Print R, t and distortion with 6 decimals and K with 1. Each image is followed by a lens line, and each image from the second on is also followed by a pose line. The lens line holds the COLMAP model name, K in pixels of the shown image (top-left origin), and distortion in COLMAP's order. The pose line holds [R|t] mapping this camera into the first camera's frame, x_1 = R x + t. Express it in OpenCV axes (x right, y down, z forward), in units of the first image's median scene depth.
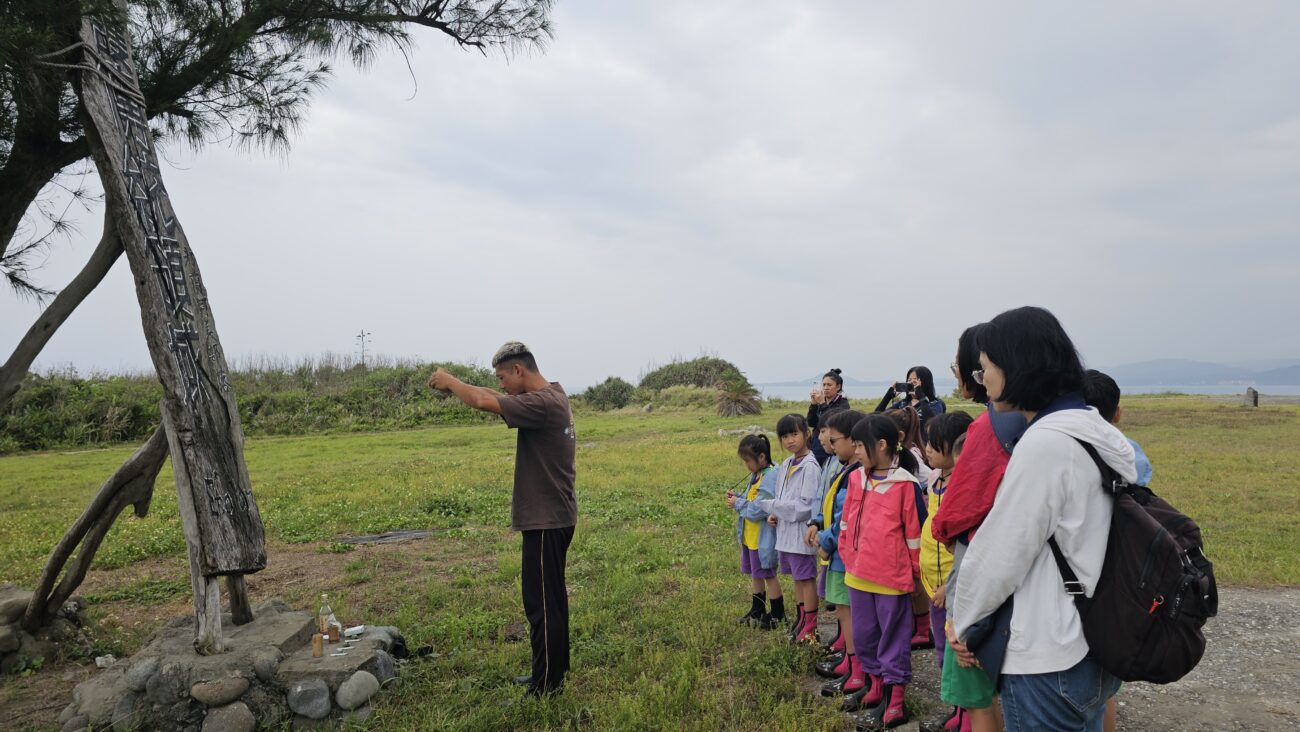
lens RADIAL K [[932.8, 0, 662.8], [0, 932.8, 370.4], [0, 0, 1]] dist [0.081946, -0.073625]
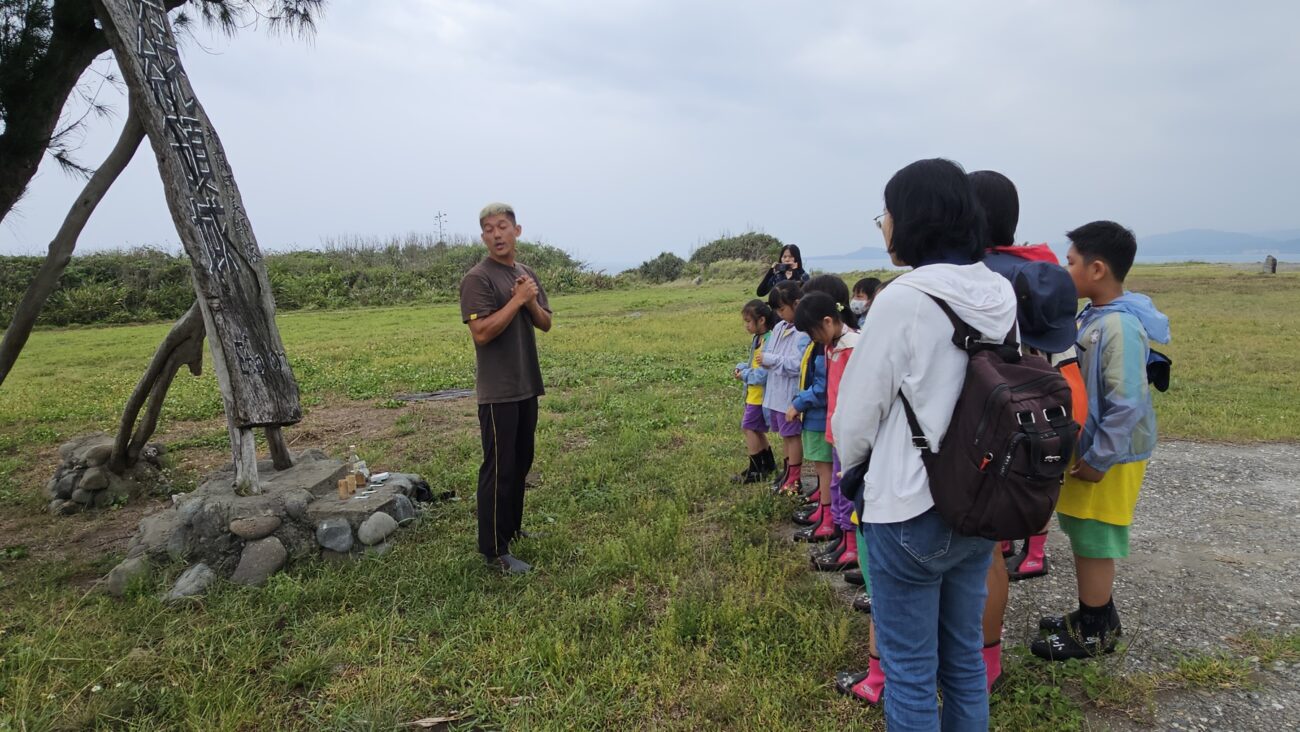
lens RADIAL K [[845.1, 0, 653.0], [0, 845.1, 366.9], [0, 0, 1]] dist [0.013813, -0.005565]
pose [[0.997154, 0.000578, -0.075390, 0.070008], [0.010032, 0.990060, 0.140286, 0.009224], [0.074721, -0.140643, 0.987237, 0.053003]]
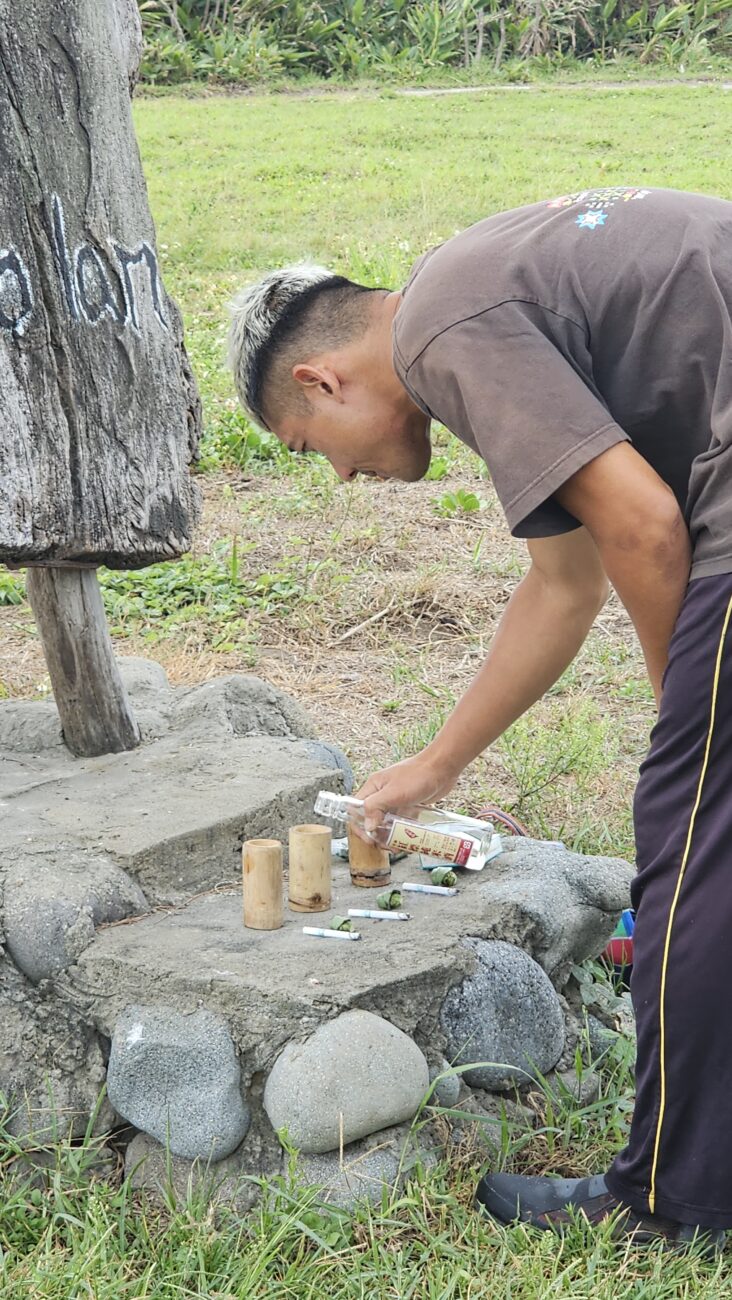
lens RADIAL K [[3810.8, 0, 365.9], [0, 3810.8, 649.6], [0, 0, 1]] dist [-0.371090, 0.000000]
pose [[0.821905, 0.128059, -0.555043, 0.187503], [-0.005332, 0.976089, 0.217306, 0.012362], [0.569600, -0.175645, 0.802935, 0.205134]]
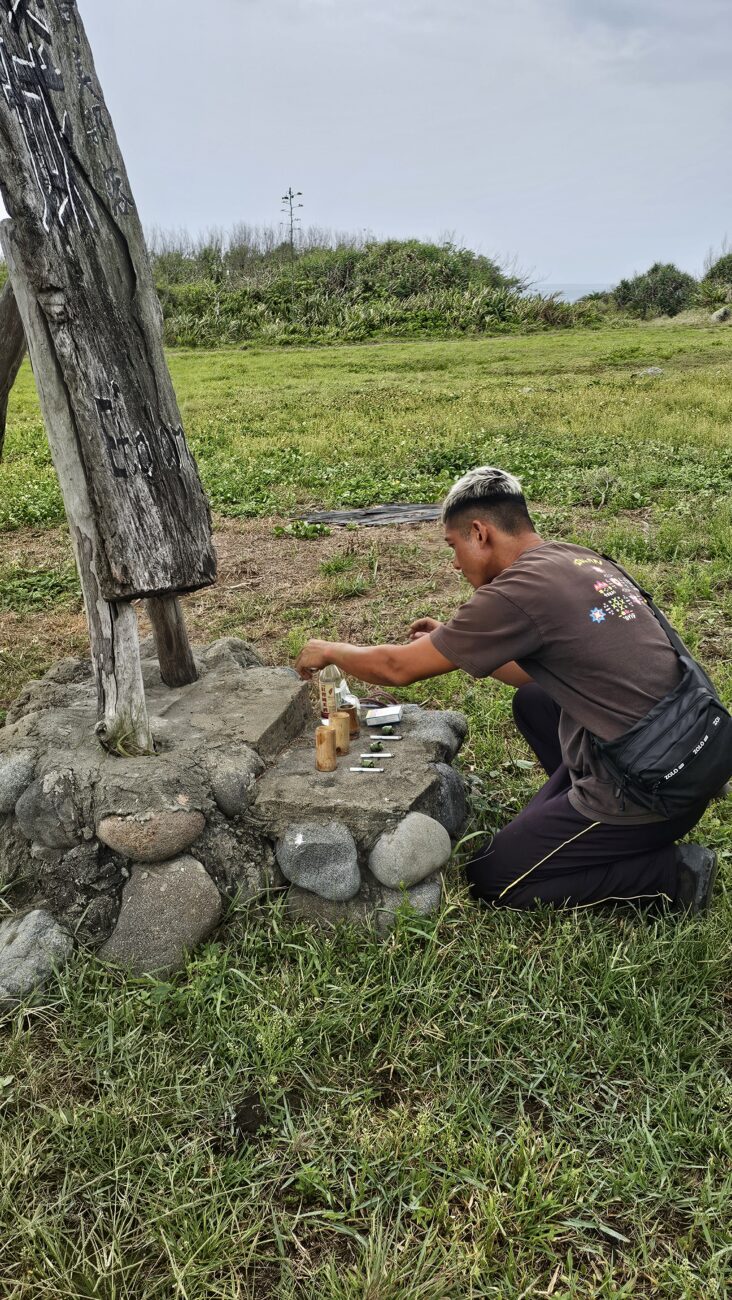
lens RADIAL K [[1332.9, 0, 359.8], [0, 1332.9, 655.1], [0, 0, 1]] dist [0.083998, 0.000000]
pose [[0.967842, 0.073036, -0.240722, -0.167885], [-0.002024, 0.959155, 0.282875, 0.043214], [0.251549, -0.273291, 0.928458, 0.340765]]
